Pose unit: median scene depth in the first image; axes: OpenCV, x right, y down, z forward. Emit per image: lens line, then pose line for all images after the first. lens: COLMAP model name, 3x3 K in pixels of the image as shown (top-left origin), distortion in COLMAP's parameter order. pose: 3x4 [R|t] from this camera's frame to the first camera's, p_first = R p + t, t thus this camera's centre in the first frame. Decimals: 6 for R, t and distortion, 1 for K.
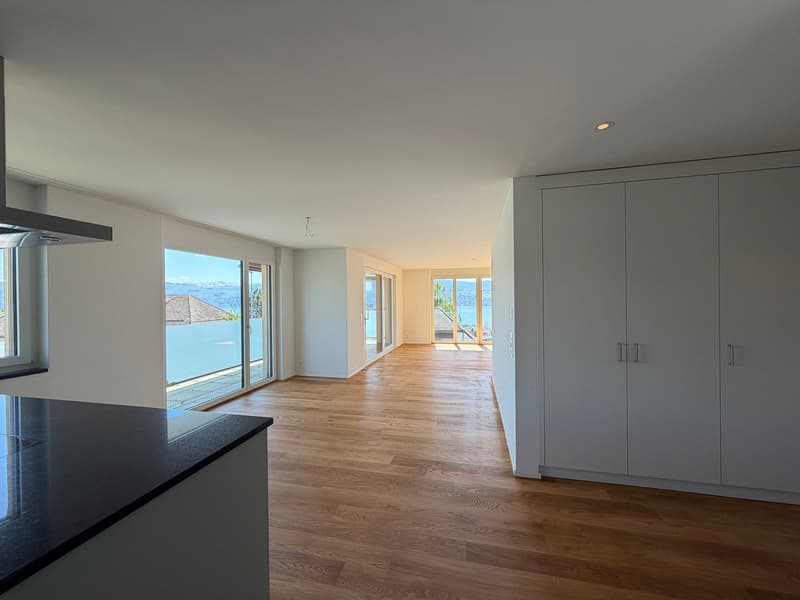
lens RADIAL K [[321.8, 0, 395.9], [0, 321.8, 300.5], [0, 0, 1]] dist [-0.003205, -0.000023]
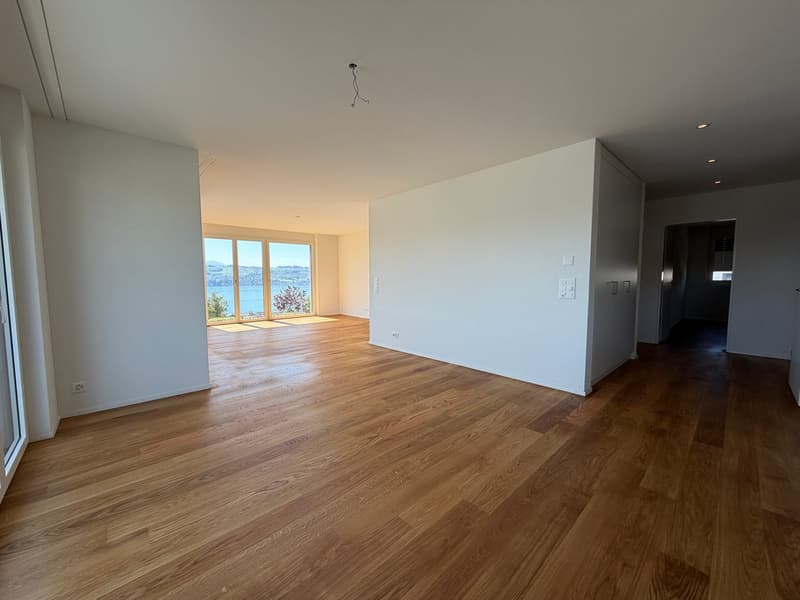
lens RADIAL K [[321.8, 0, 399.4], [0, 321.8, 298.2], [0, 0, 1]] dist [-0.003205, -0.000023]
pose [[0.541160, -0.045529, 0.839686, -0.722661], [-0.000284, 0.998523, 0.054325, 0.087901], [-0.840920, -0.029637, 0.540348, 0.696194]]
